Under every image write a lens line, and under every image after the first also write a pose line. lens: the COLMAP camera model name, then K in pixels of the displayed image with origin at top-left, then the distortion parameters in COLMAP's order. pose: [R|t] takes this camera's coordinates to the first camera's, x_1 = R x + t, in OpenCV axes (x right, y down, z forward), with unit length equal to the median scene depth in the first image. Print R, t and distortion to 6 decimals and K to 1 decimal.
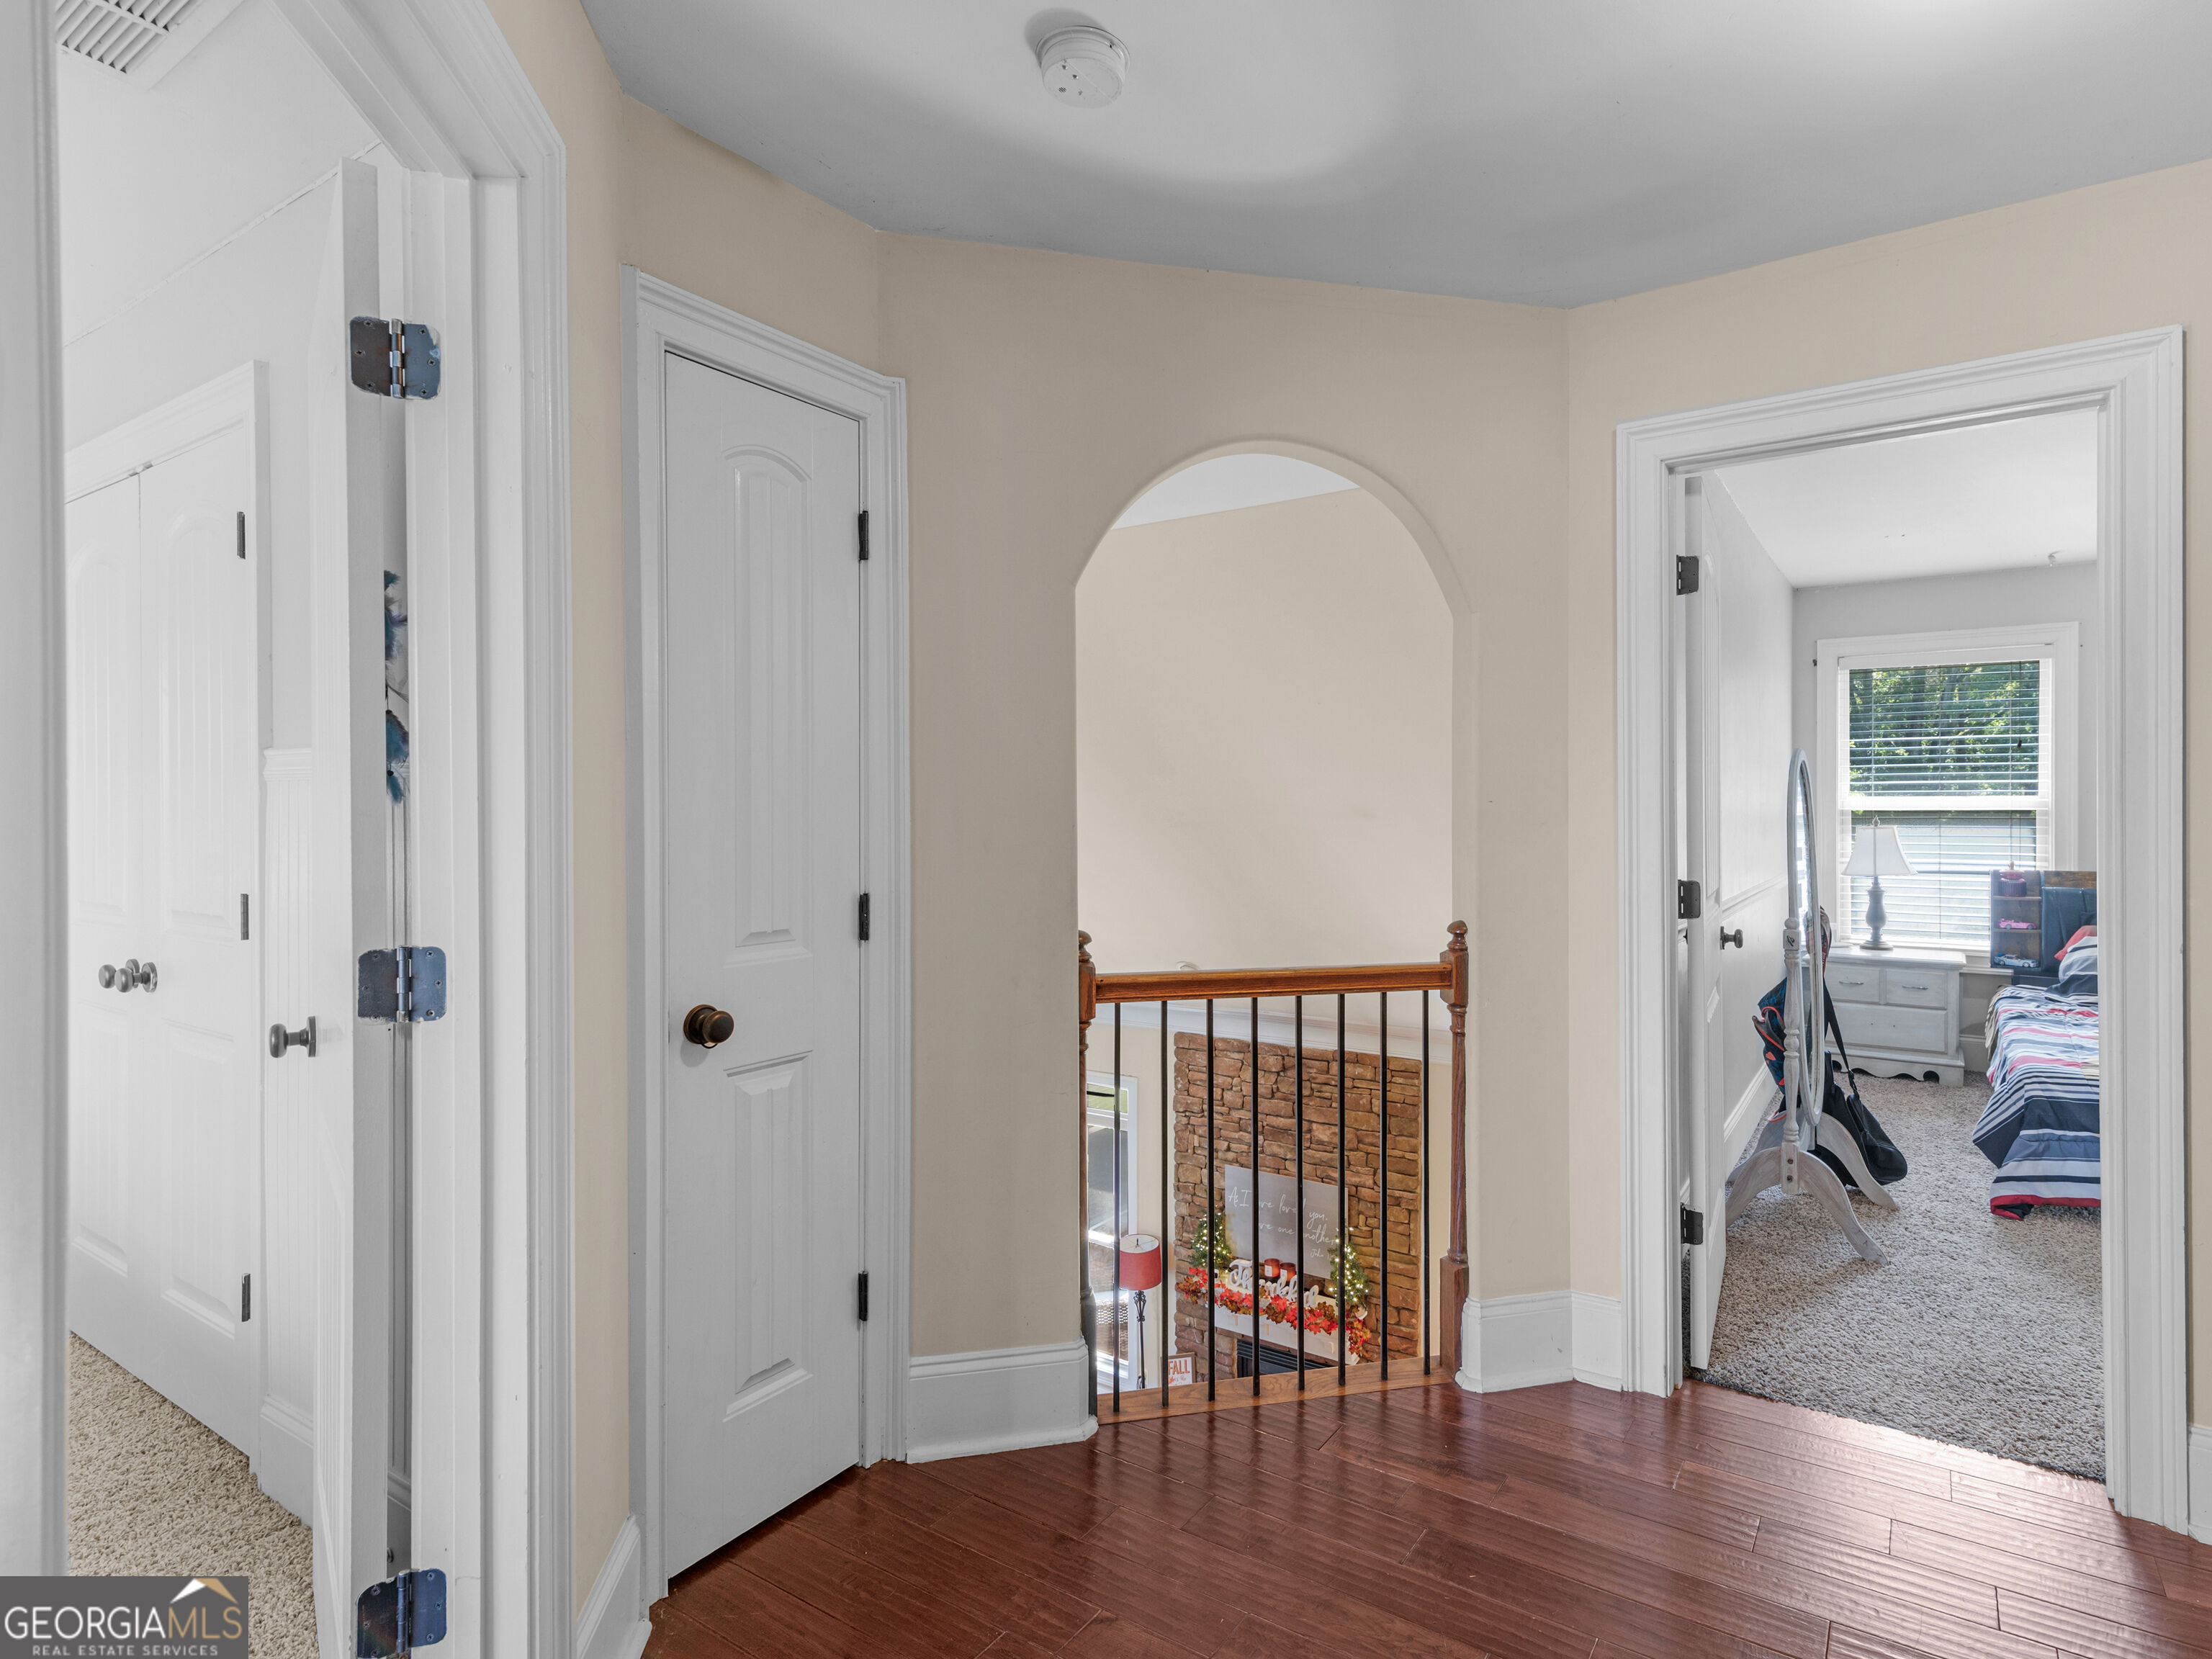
lens RADIAL K [[1262.8, 0, 1111.0], [0, 1262.8, 814.7], [0, 0, 1]] dist [0.009465, 0.000160]
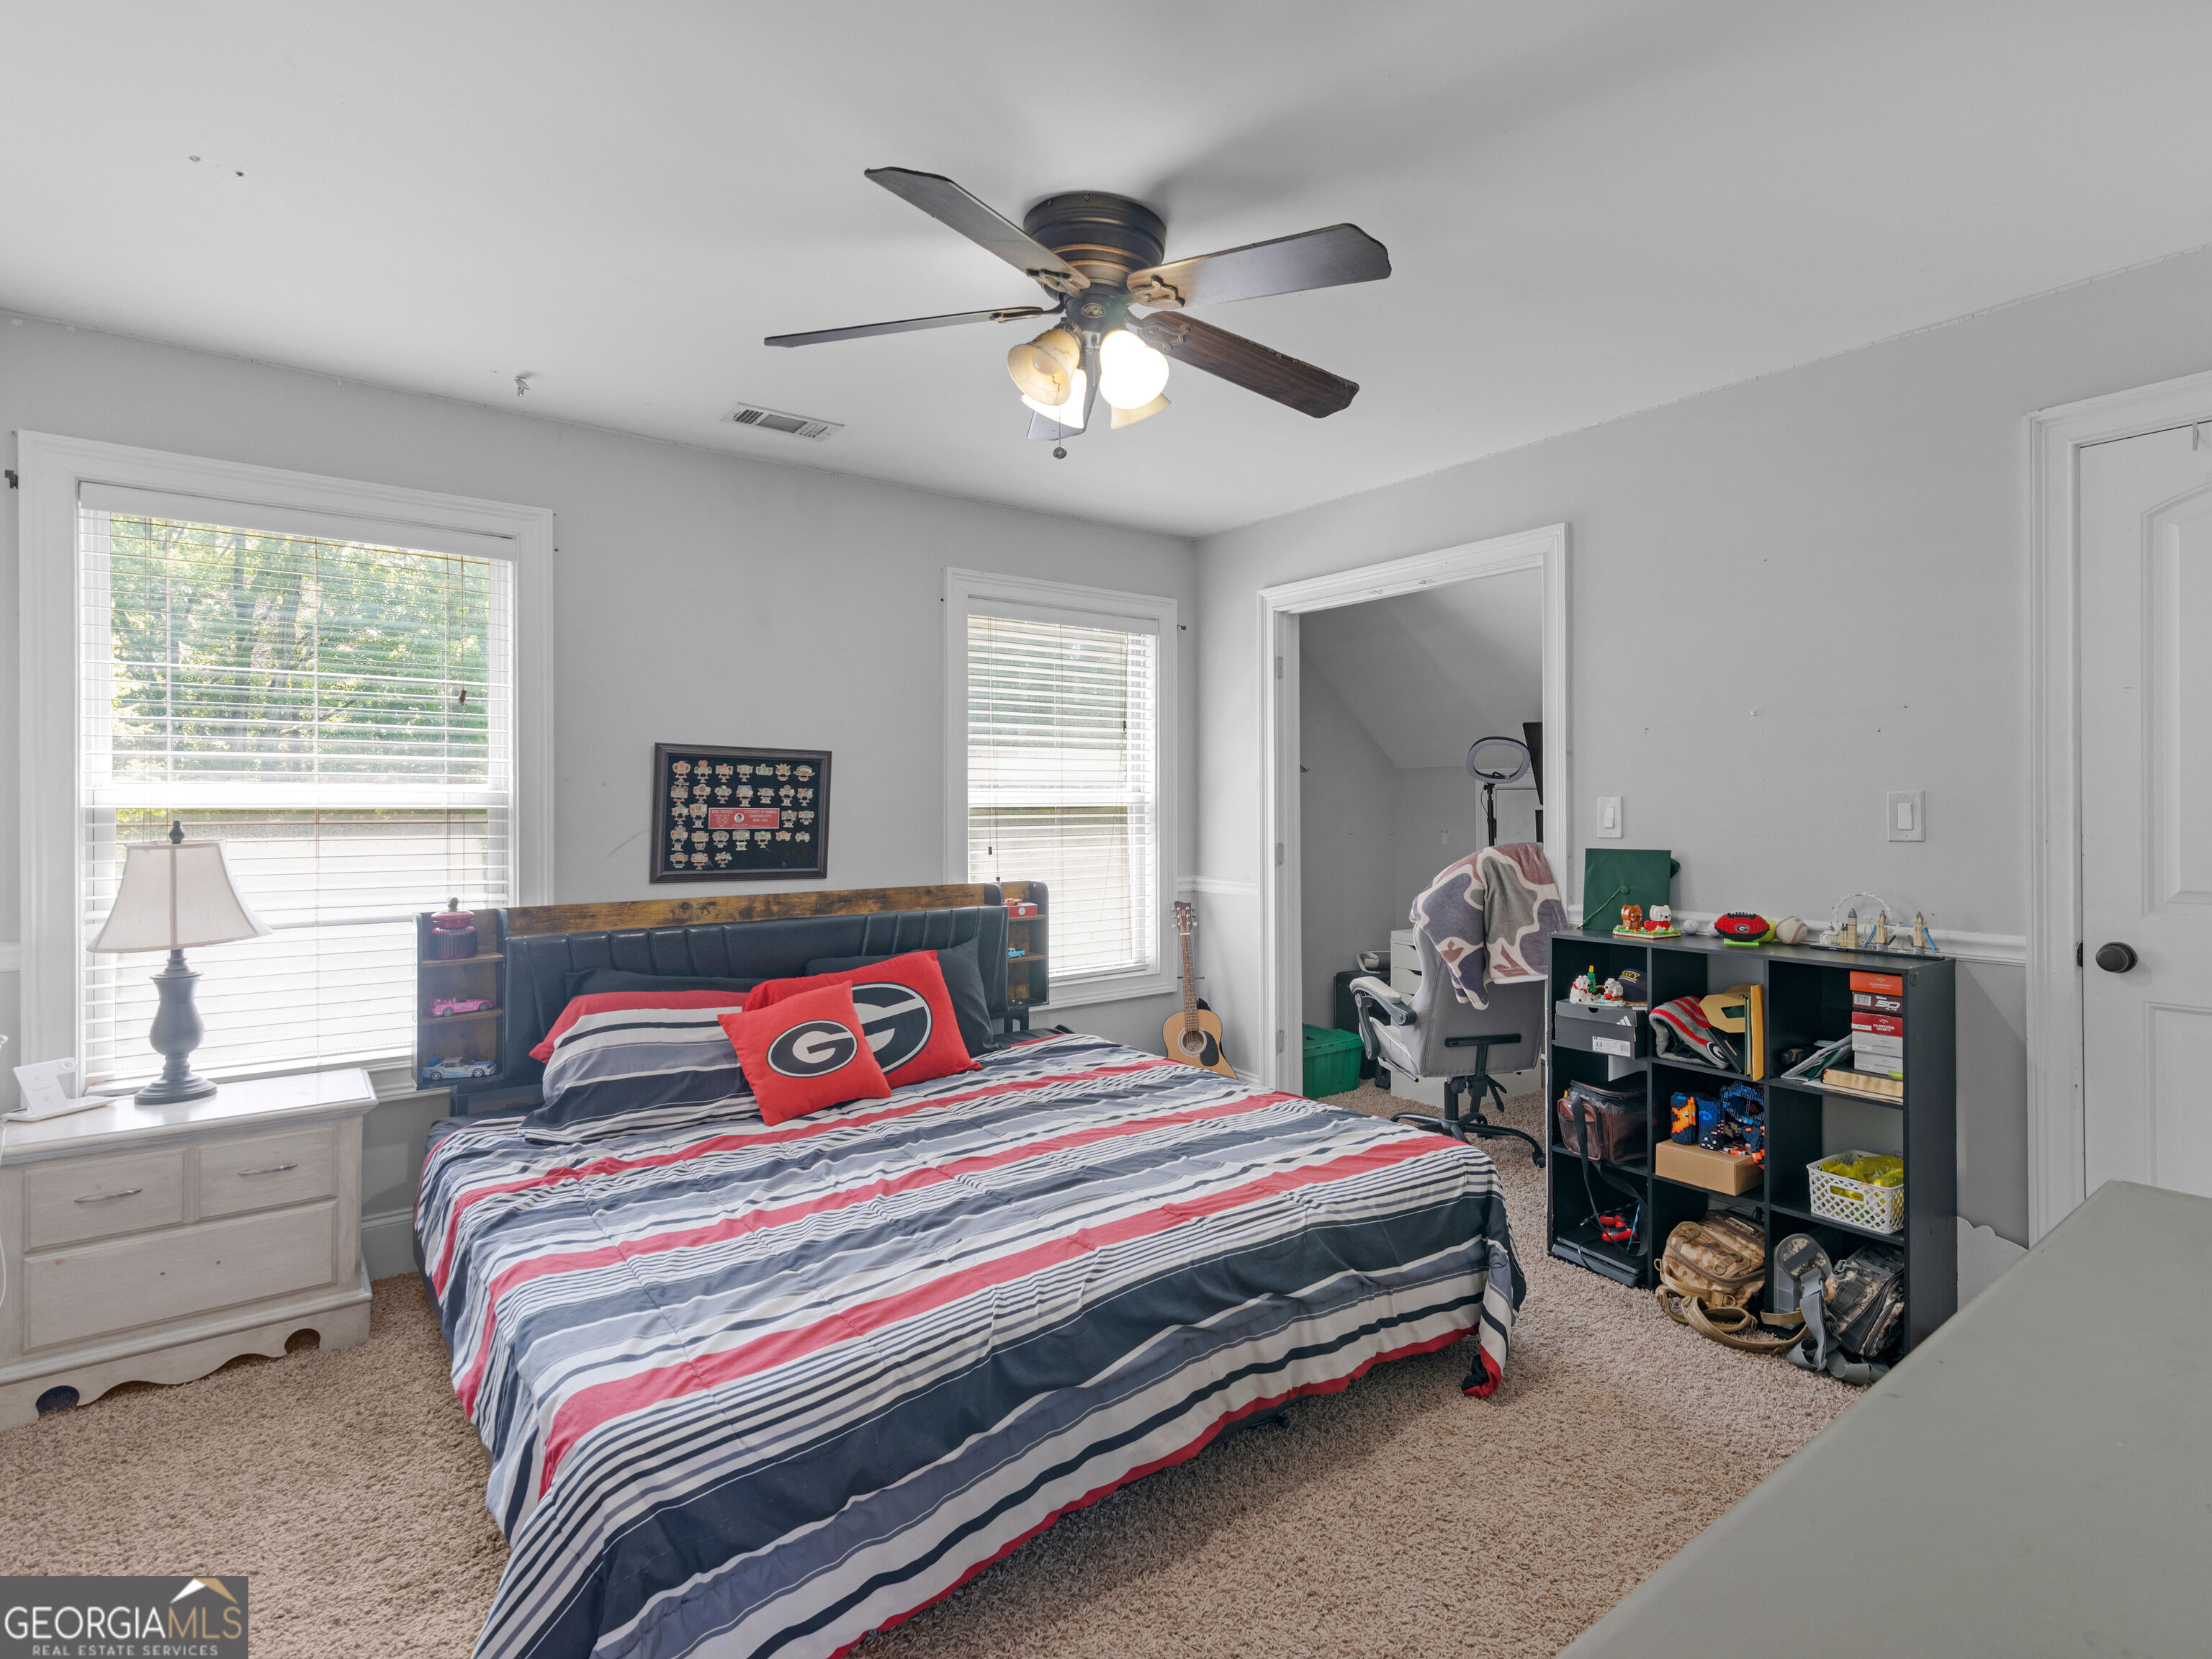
lens RADIAL K [[1015.9, 0, 1106.4], [0, 1015.9, 807.3], [0, 0, 1]] dist [0.019143, 0.000178]
pose [[0.295464, 0.000313, 0.955354, 0.351203], [0.006065, 0.999979, -0.002203, -0.000967], [-0.955335, 0.006445, 0.295456, 0.575416]]
